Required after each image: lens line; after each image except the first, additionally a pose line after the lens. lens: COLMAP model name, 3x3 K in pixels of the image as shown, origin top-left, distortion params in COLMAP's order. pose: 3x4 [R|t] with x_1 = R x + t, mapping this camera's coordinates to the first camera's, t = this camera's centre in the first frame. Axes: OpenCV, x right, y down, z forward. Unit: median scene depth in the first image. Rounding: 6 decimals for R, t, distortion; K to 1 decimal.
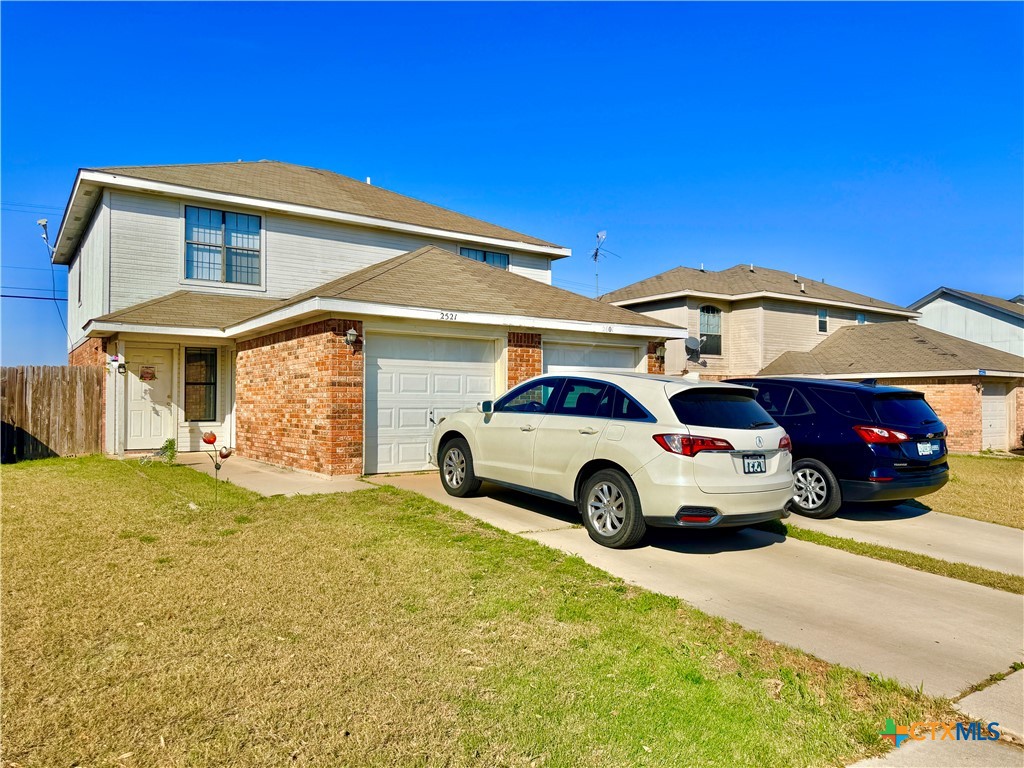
lens RADIAL K [[725.4, 0, 542.5], [0, 725.4, 387.6], [0, 0, 1]] dist [0.002675, -0.035731]
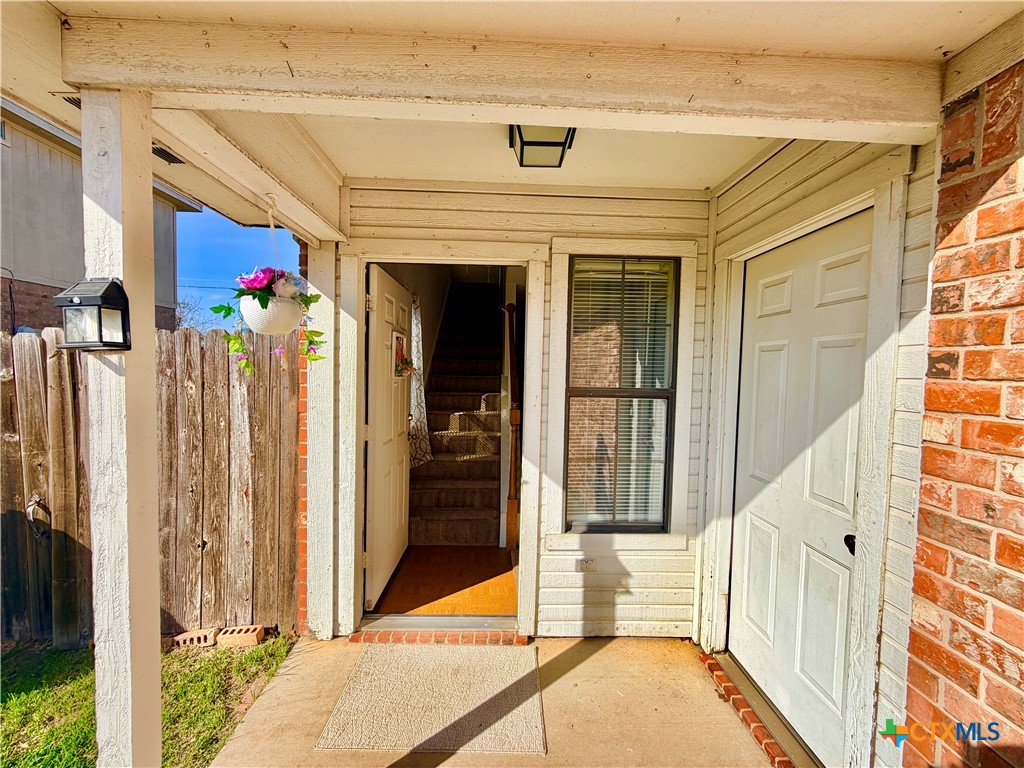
lens RADIAL K [[409.2, 0, 509.8], [0, 409.2, 385.3], [0, 0, 1]] dist [-0.000104, 0.000485]
pose [[0.820490, 0.040167, -0.570247, -0.478390], [-0.008770, 0.998296, 0.057699, -0.018655], [0.571593, -0.042340, 0.819444, 0.974101]]
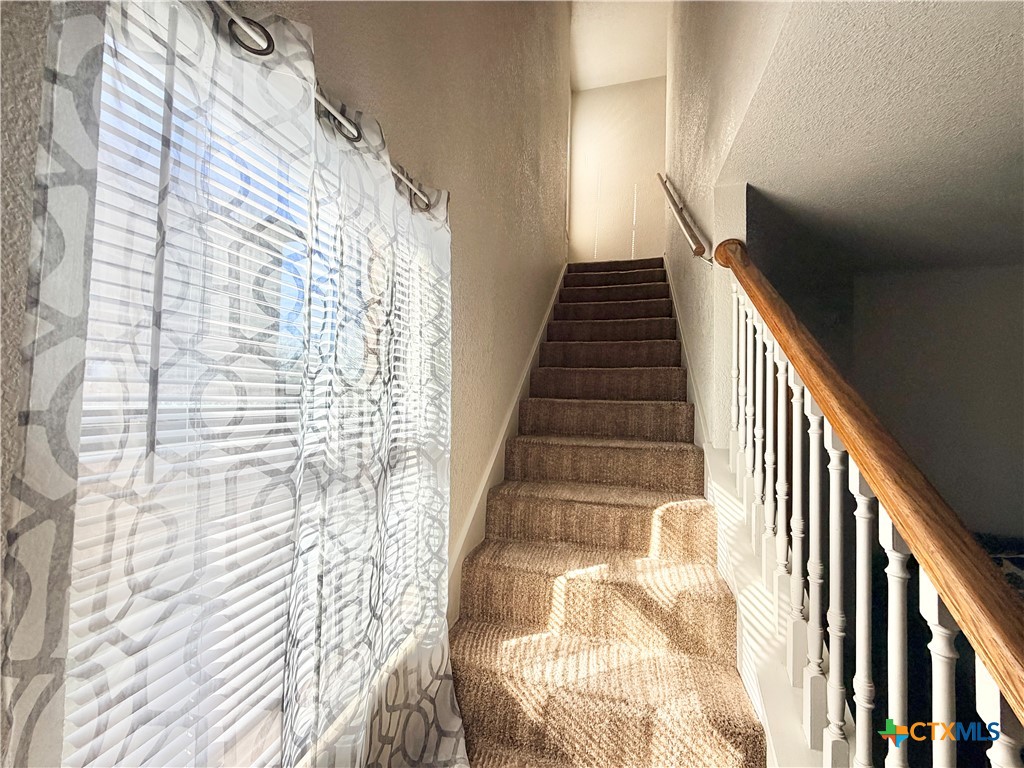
lens RADIAL K [[409.2, 0, 509.8], [0, 409.2, 385.3], [0, 0, 1]] dist [-0.000104, 0.000485]
pose [[0.611659, -0.017873, -0.790919, -0.547720], [-0.004197, 0.999657, -0.025836, -0.020037], [0.791110, 0.019122, 0.611375, 1.051884]]
